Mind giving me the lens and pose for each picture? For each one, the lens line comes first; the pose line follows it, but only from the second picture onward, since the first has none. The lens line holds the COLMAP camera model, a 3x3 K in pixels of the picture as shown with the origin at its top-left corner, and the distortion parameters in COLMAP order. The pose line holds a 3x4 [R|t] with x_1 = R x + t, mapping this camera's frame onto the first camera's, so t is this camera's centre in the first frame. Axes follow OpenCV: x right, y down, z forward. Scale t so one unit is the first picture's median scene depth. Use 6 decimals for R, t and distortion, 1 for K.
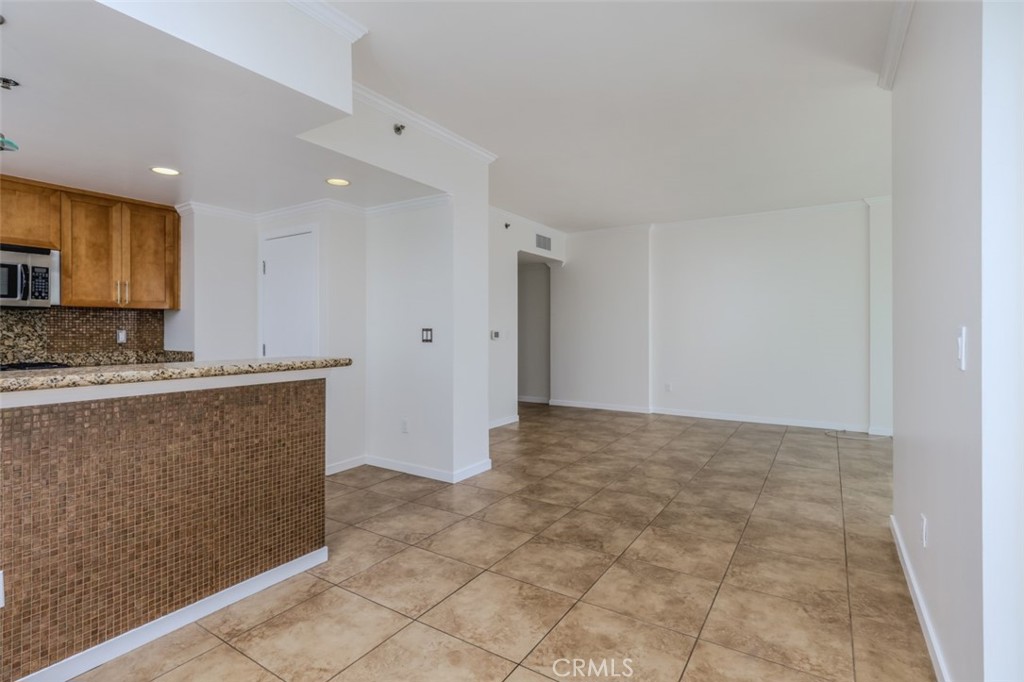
lens RADIAL K [[487.2, 0, 513.7], [0, 487.2, 330.3], [0, 0, 1]] dist [0.000053, -0.000505]
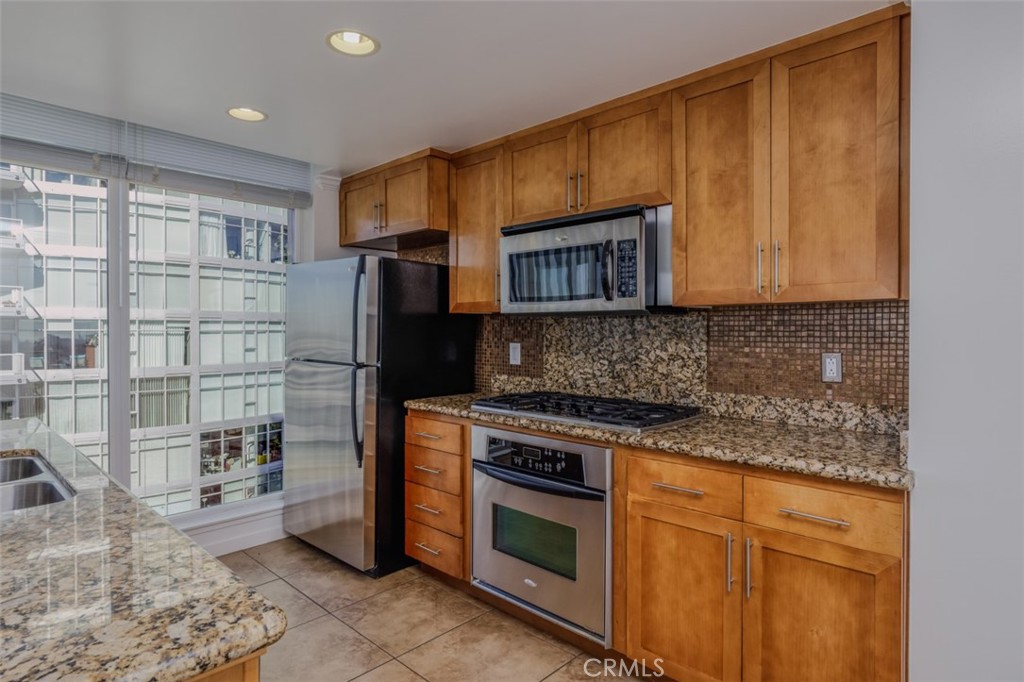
lens RADIAL K [[565.2, 0, 509.6], [0, 565.2, 334.6], [0, 0, 1]] dist [0.002961, 0.000618]
pose [[-0.200153, 0.007148, -0.979739, -0.274697], [-0.001670, 0.999969, 0.007636, -0.022724], [0.979763, 0.003164, -0.200135, 0.912550]]
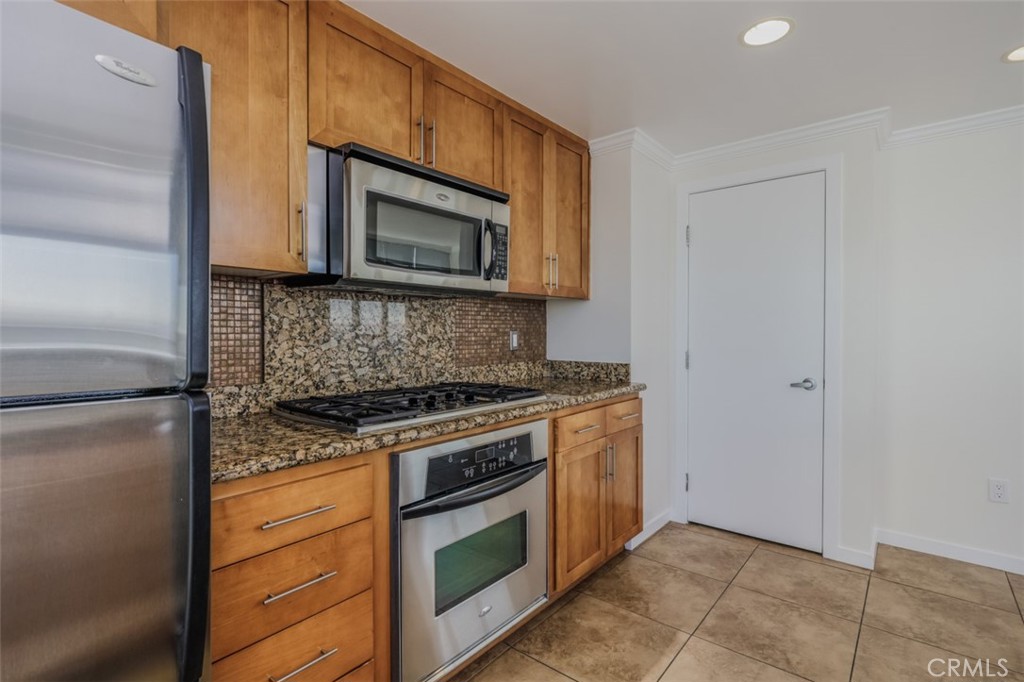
lens RADIAL K [[497.4, 0, 512.1], [0, 497.4, 336.7], [0, 0, 1]] dist [0.000667, 0.000821]
pose [[0.992208, -0.000307, -0.124590, -0.807398], [0.001987, 0.999909, 0.013366, -0.001442], [0.124575, -0.013510, 0.992118, 0.363876]]
